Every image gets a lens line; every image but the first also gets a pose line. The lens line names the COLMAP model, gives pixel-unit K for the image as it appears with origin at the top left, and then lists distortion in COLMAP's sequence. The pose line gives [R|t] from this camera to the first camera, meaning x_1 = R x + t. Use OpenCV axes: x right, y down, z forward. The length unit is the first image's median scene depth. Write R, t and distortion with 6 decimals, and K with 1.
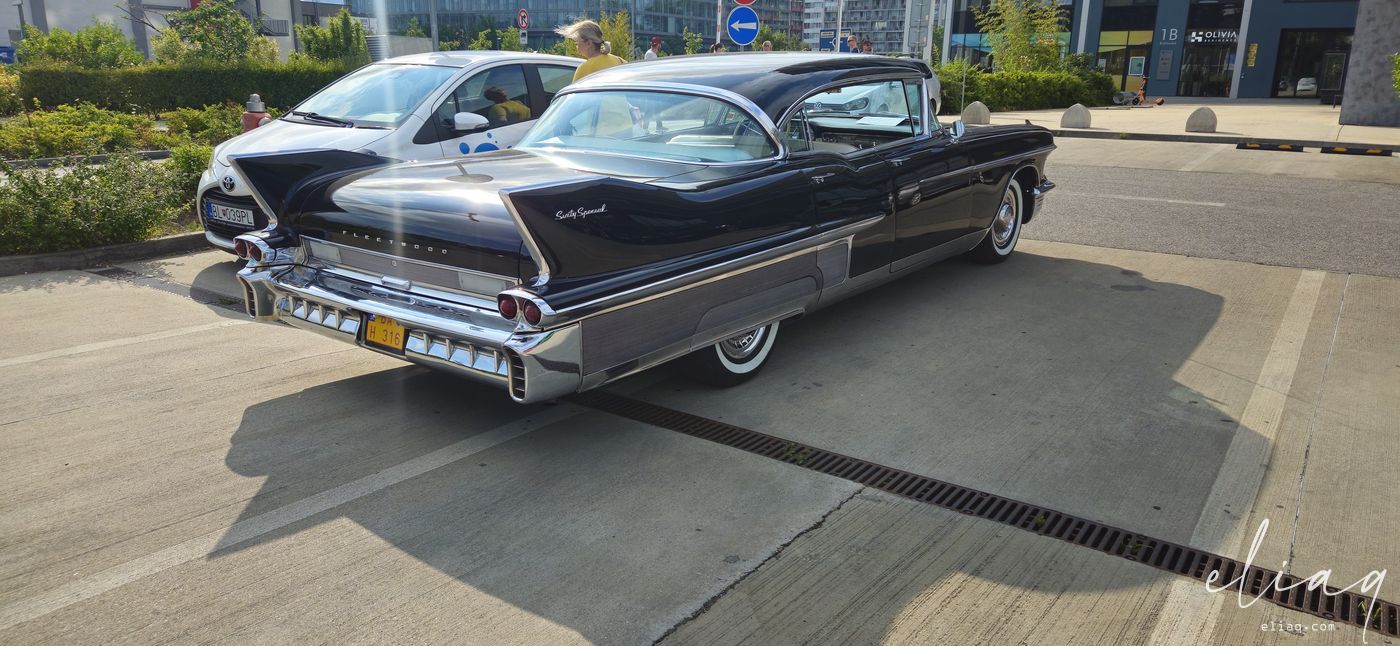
lens RADIAL K [[964.0, 0, 693.4], [0, 964.0, 326.6], [0, 0, 1]] dist [0.079480, -0.066446]
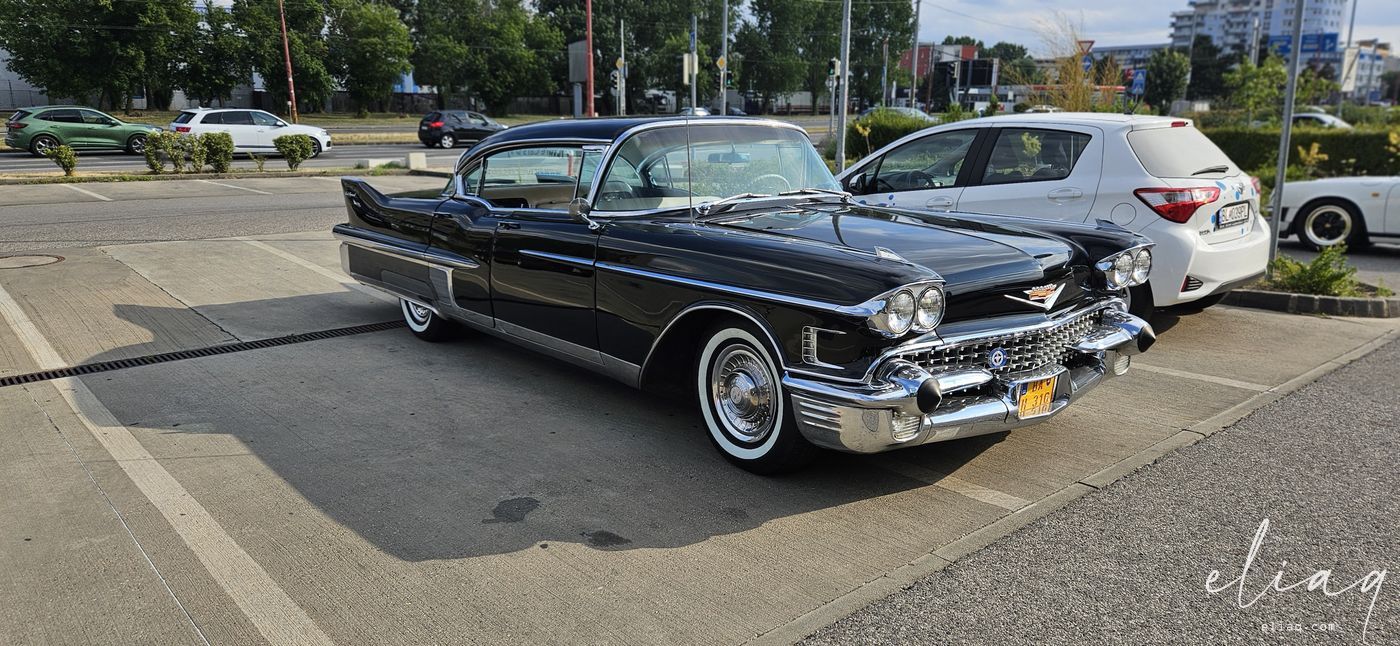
lens RADIAL K [[964.0, 0, 693.4], [0, 964.0, 326.6], [0, 0, 1]] dist [0.079480, -0.066446]
pose [[-0.218780, 0.231937, -0.947808, 1.428760], [-0.260355, 0.922250, 0.285780, -0.512312], [0.940399, 0.309290, -0.141384, 1.686390]]
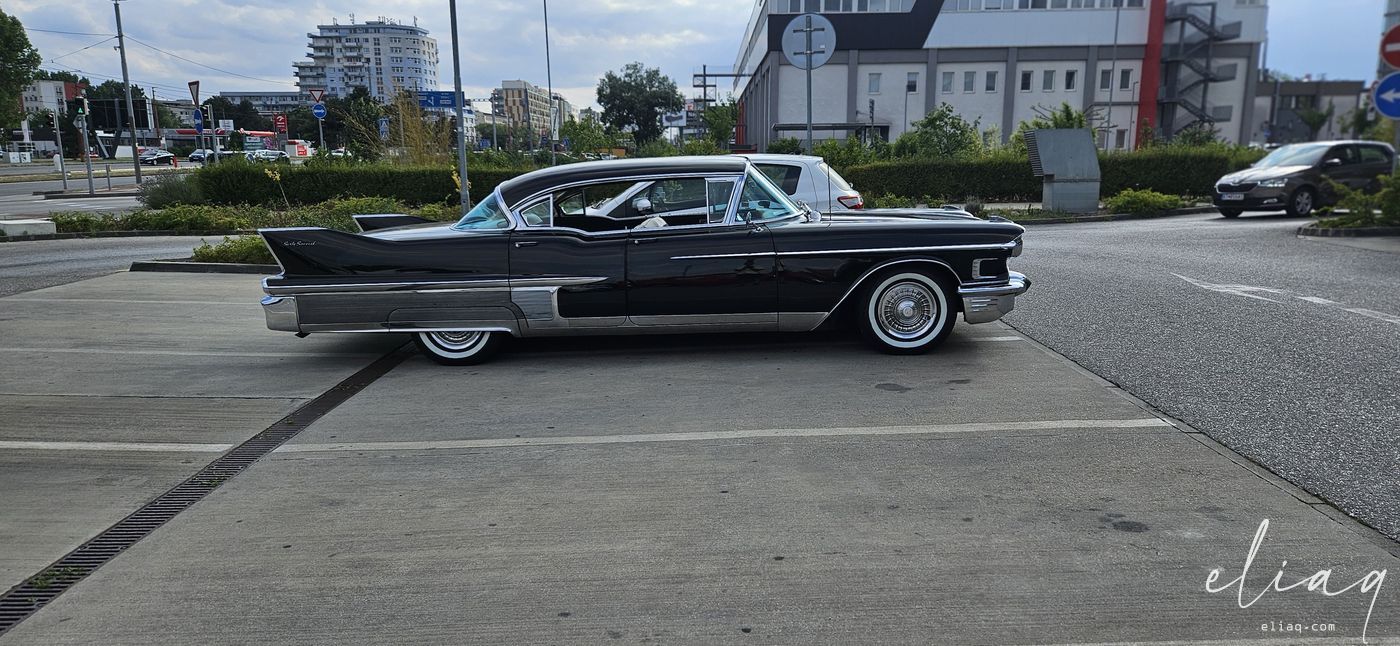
lens RADIAL K [[1007.7, 0, 700.0], [0, 1007.7, 323.0], [0, 0, 1]] dist [0.070432, -0.072933]
pose [[0.614741, 0.146843, -0.774939, 1.664723], [-0.215389, 0.976426, 0.014159, -0.124404], [0.758750, 0.158209, 0.631877, 0.265505]]
